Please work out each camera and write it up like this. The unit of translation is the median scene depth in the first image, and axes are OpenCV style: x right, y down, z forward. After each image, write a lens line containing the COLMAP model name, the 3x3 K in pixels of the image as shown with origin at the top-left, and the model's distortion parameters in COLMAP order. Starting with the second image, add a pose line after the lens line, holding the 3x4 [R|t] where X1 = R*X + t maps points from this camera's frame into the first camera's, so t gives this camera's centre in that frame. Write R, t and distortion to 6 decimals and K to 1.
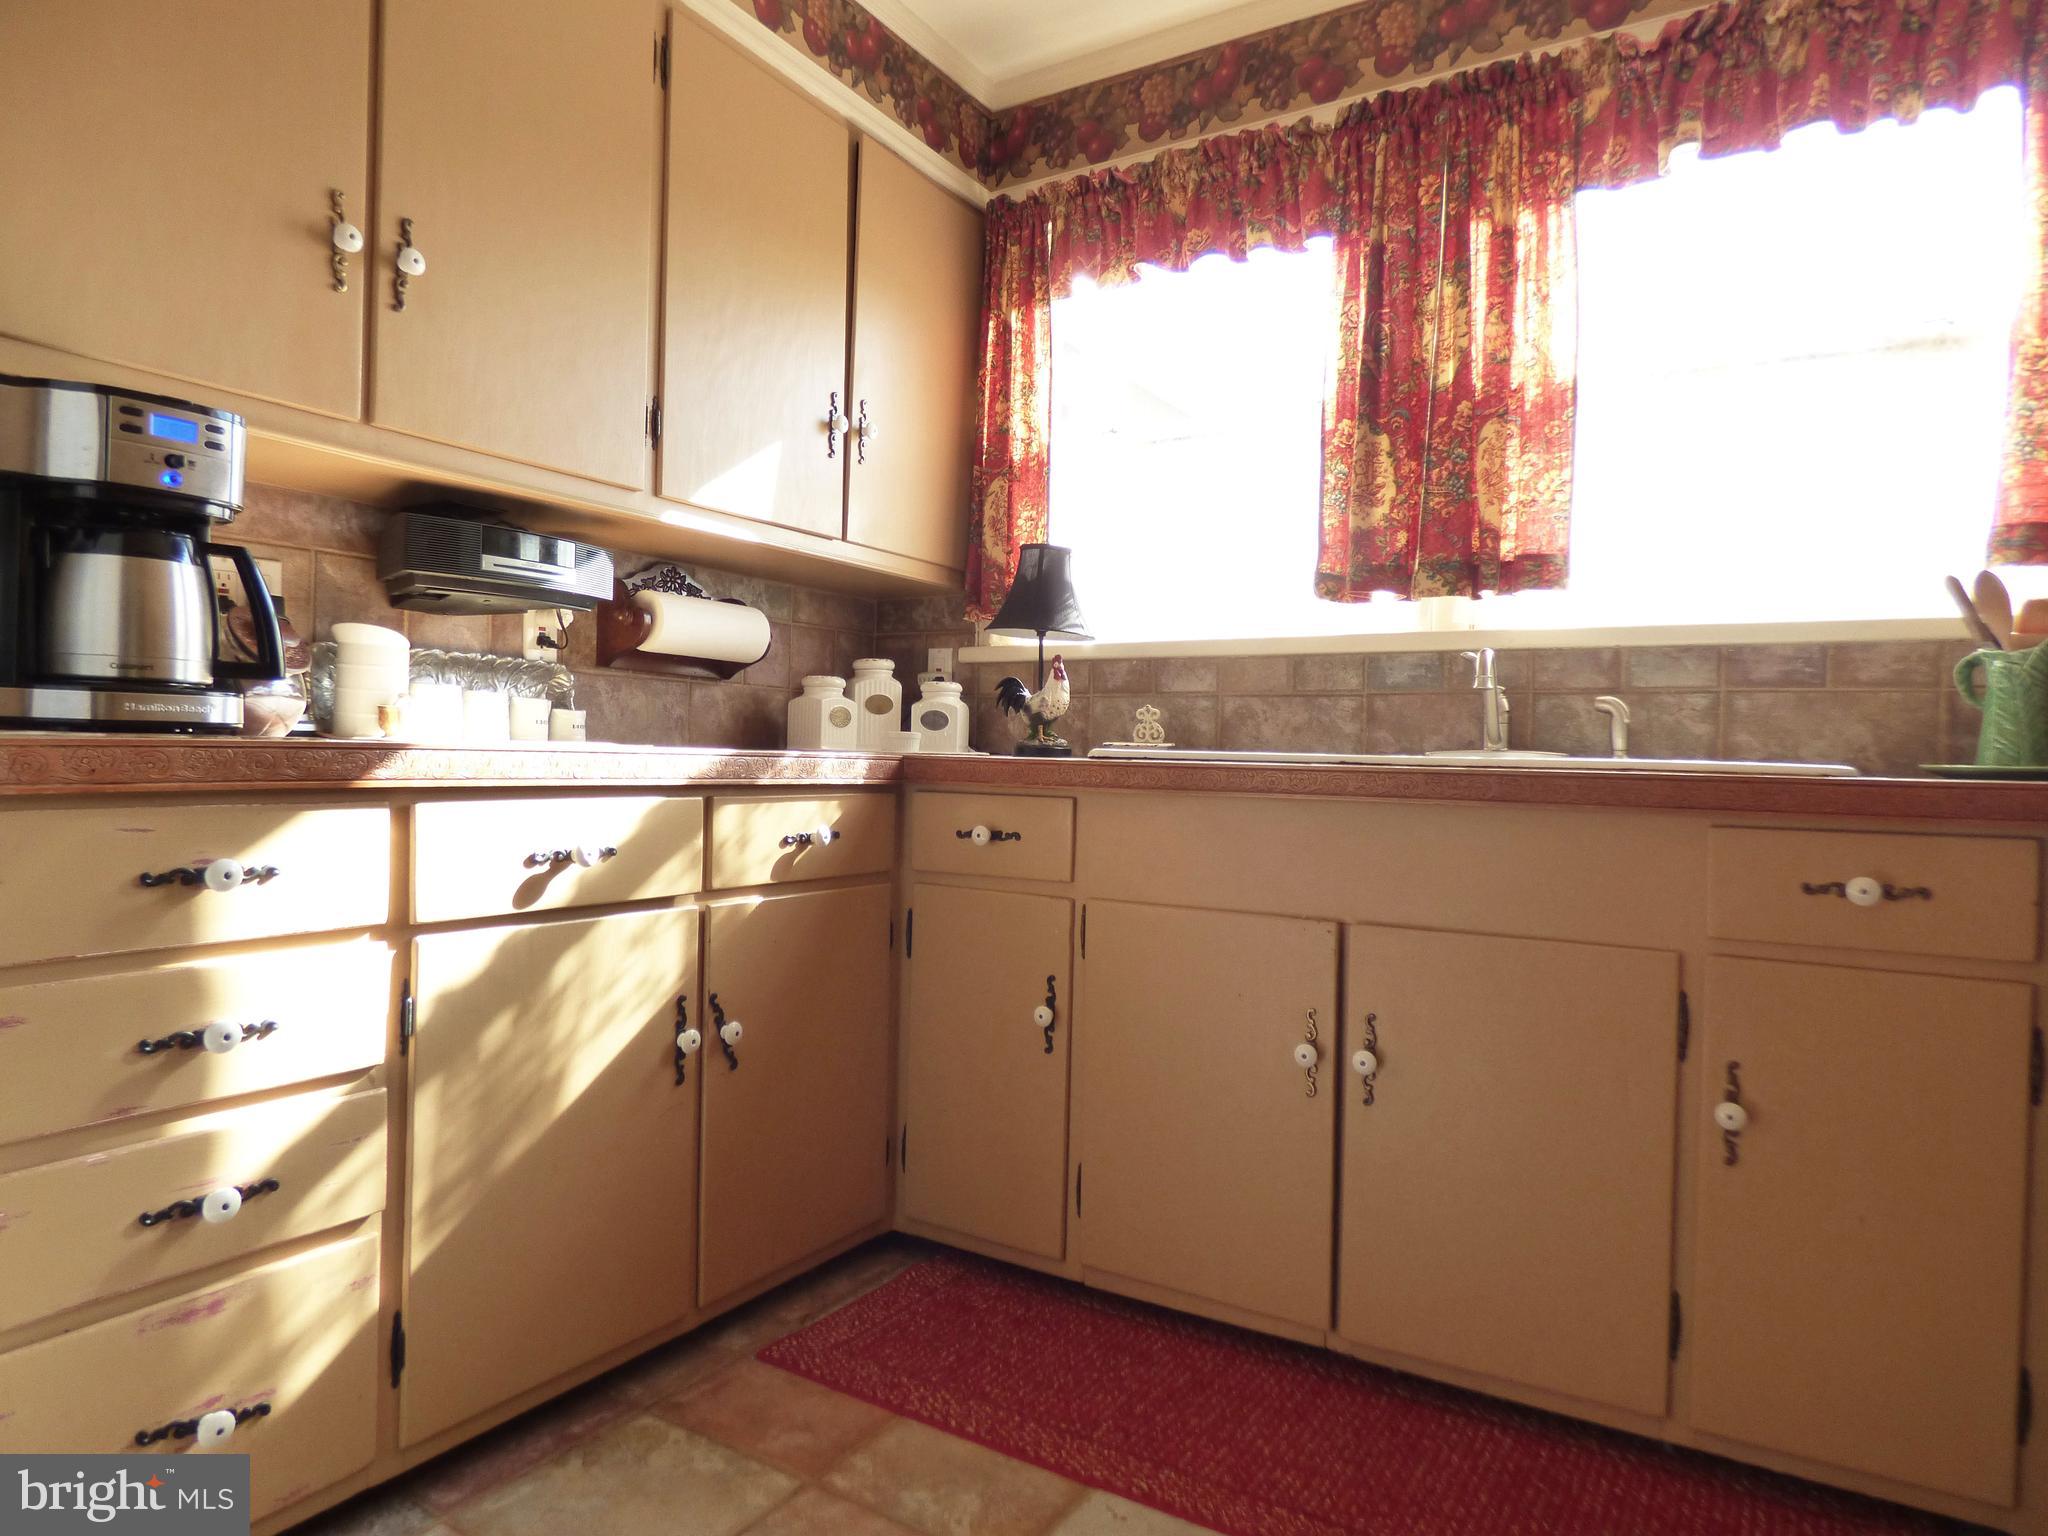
lens RADIAL K [[1228.5, 0, 1021.1], [0, 1228.5, 760.5], [0, 0, 1]] dist [-0.008570, -0.000348]
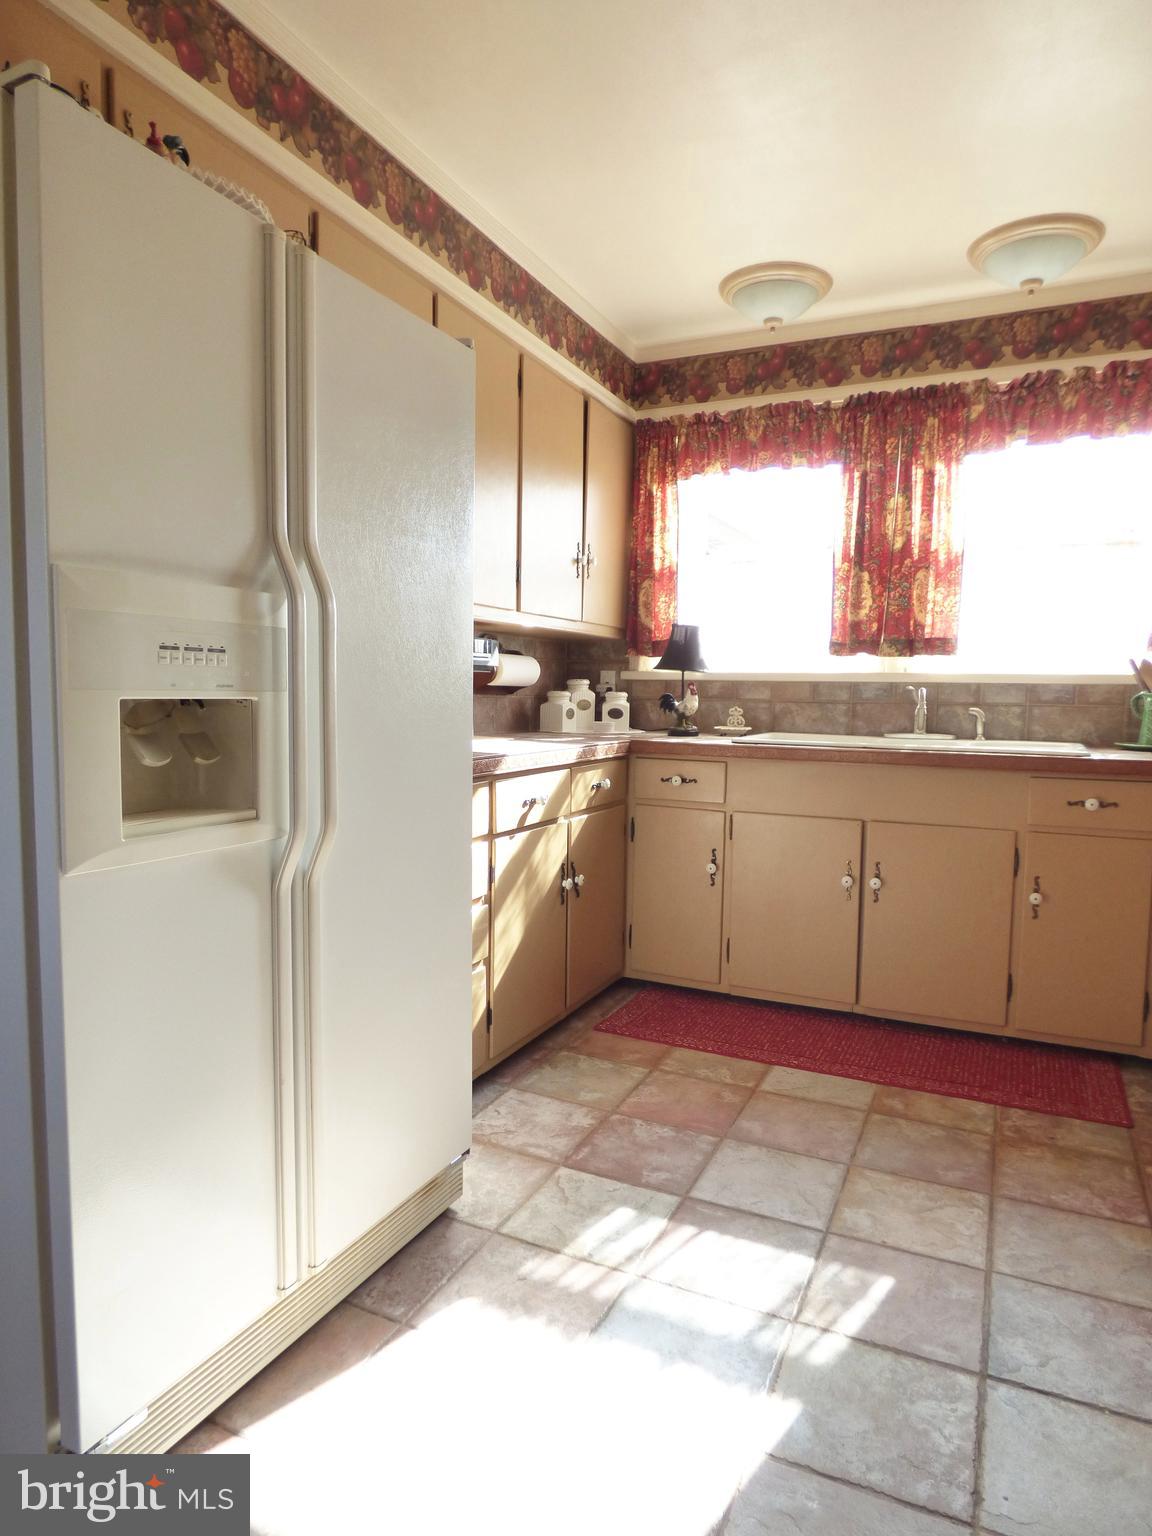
lens RADIAL K [[921.4, 0, 573.6], [0, 921.4, 766.0], [0, 0, 1]] dist [-0.008570, -0.000348]
pose [[0.994055, -0.017927, 0.107396, -0.351473], [0.008918, 0.996444, 0.083788, -0.087763], [-0.108516, -0.082332, 0.990679, -0.458544]]
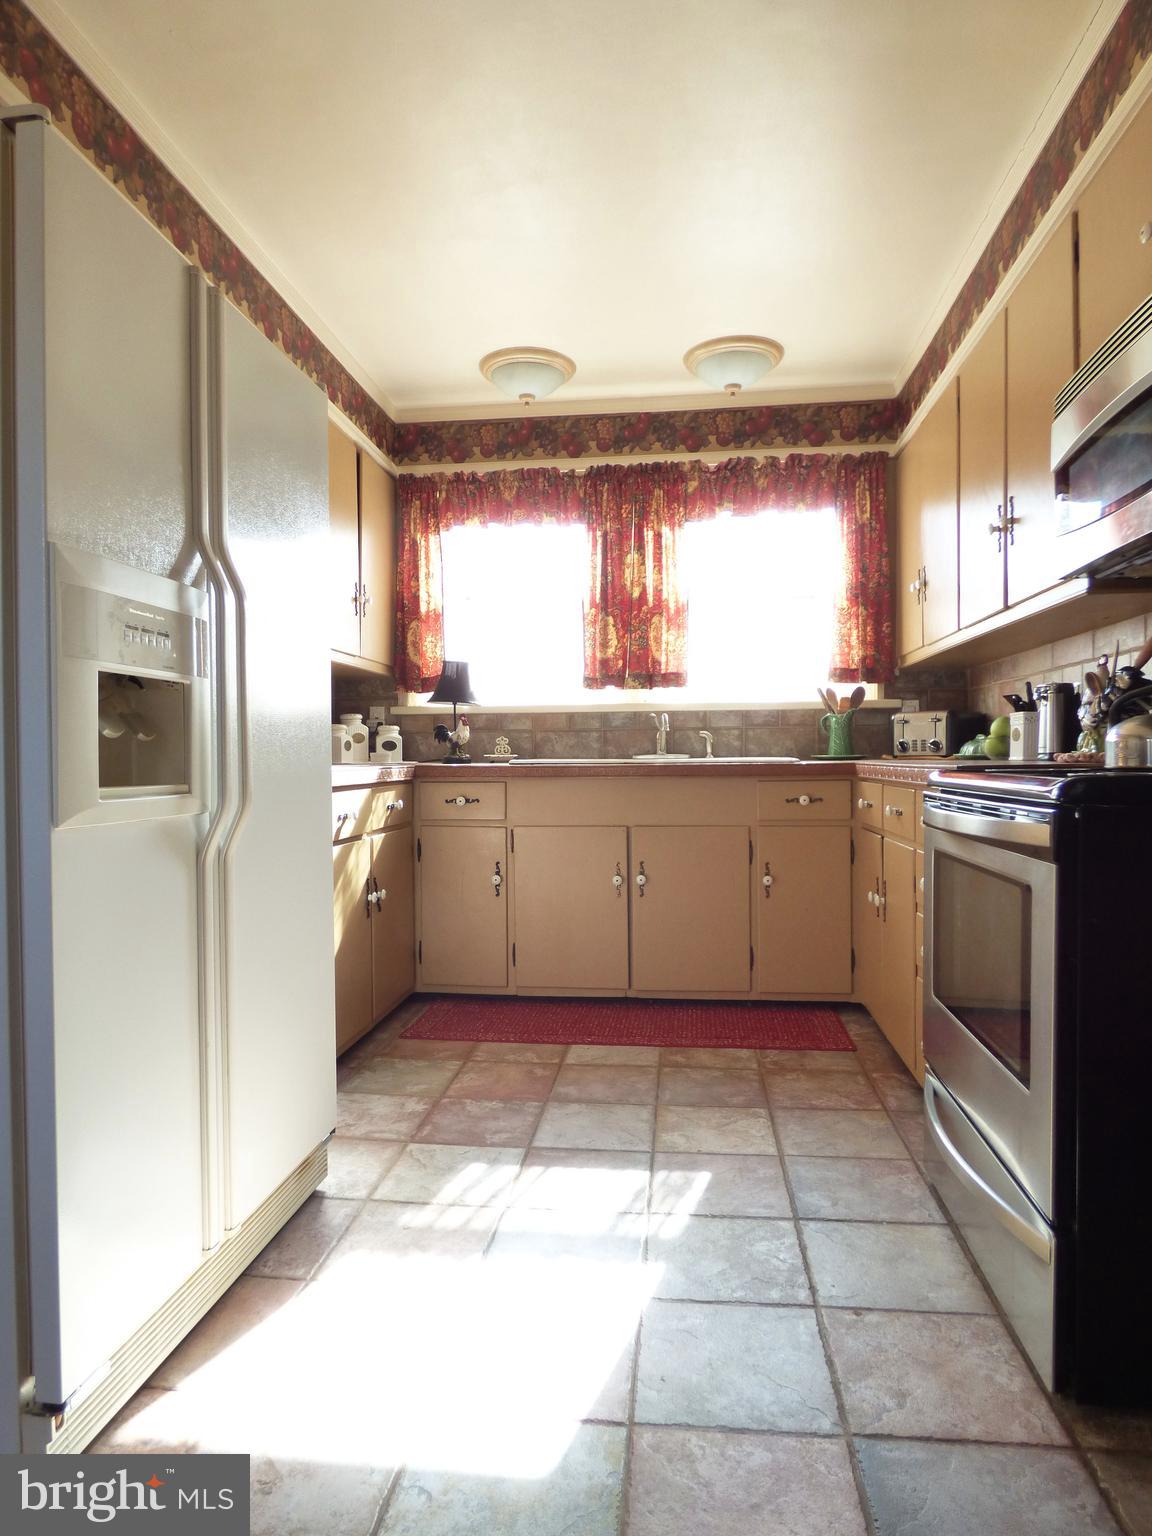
lens RADIAL K [[921.4, 0, 569.0], [0, 921.4, 767.3], [0, 0, 1]] dist [-0.008570, -0.000348]
pose [[0.908286, -0.037220, 0.416690, -0.521759], [0.030519, 0.999276, 0.022733, -0.028873], [-0.417234, -0.007931, 0.908764, -0.547905]]
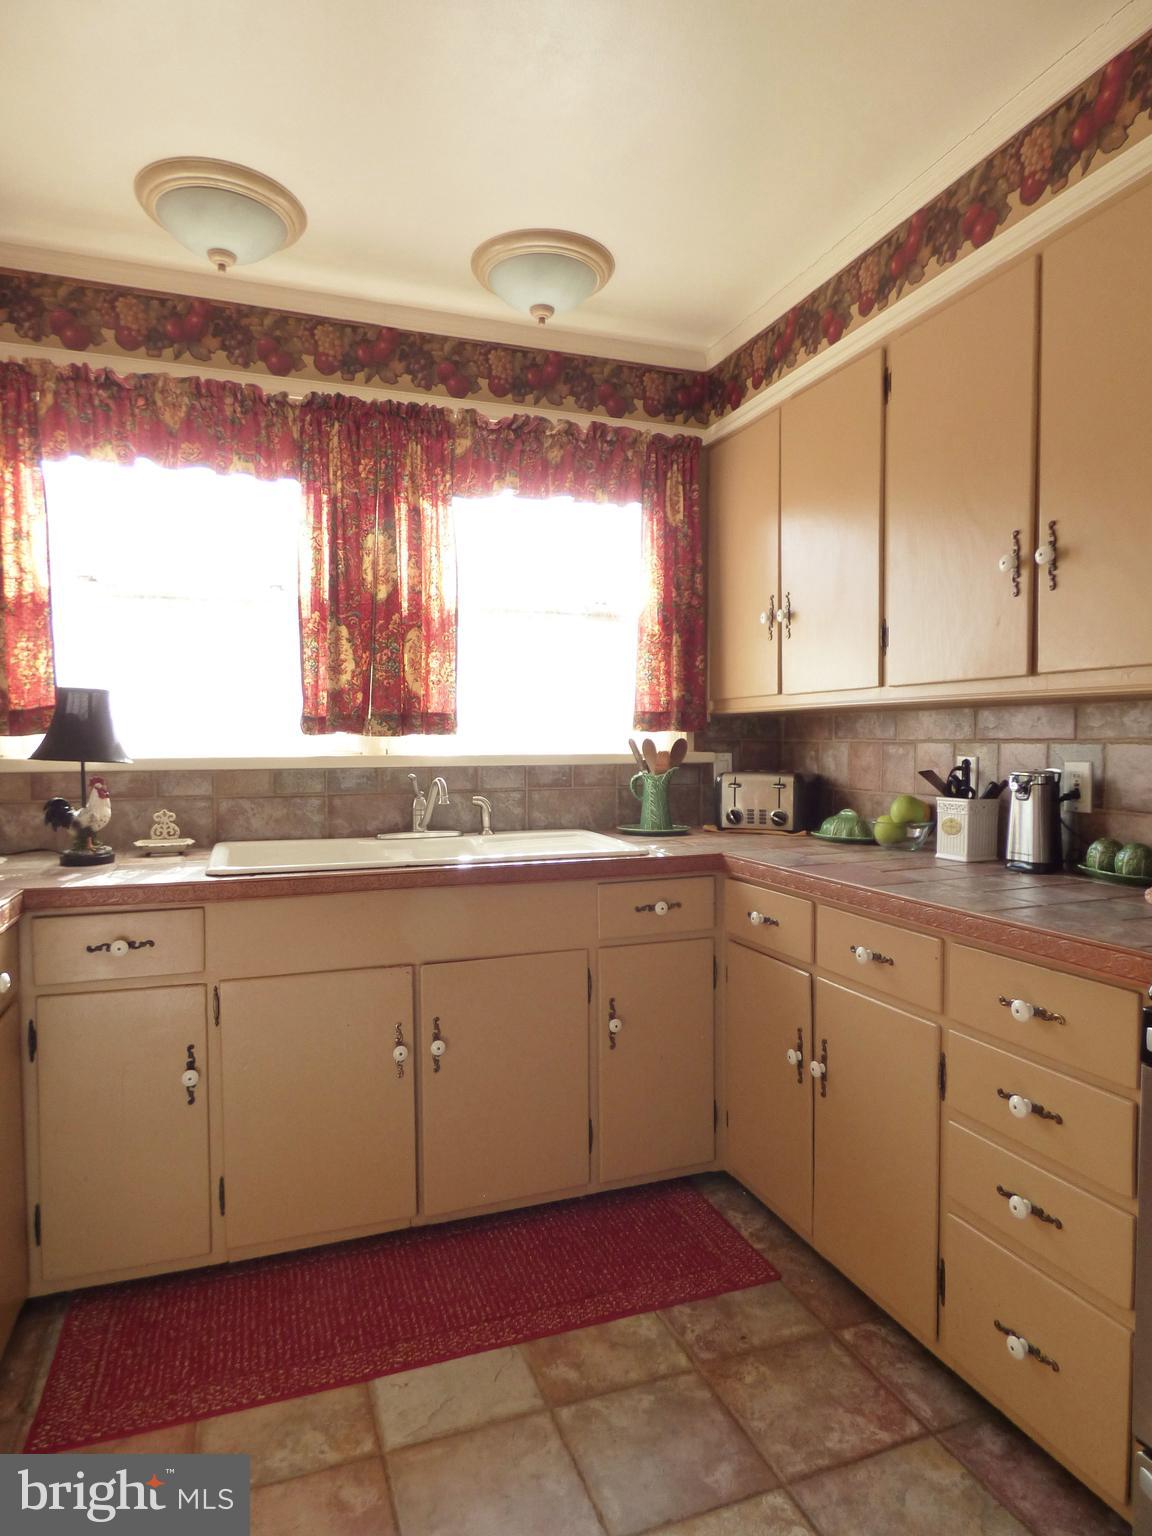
lens RADIAL K [[921.4, 0, 571.7], [0, 921.4, 768.0], [0, 0, 1]] dist [-0.008570, -0.000348]
pose [[0.617960, -0.054244, 0.784336, -0.449544], [0.019356, 0.998364, 0.053795, -0.154257], [-0.785971, -0.018061, 0.618000, 0.082558]]
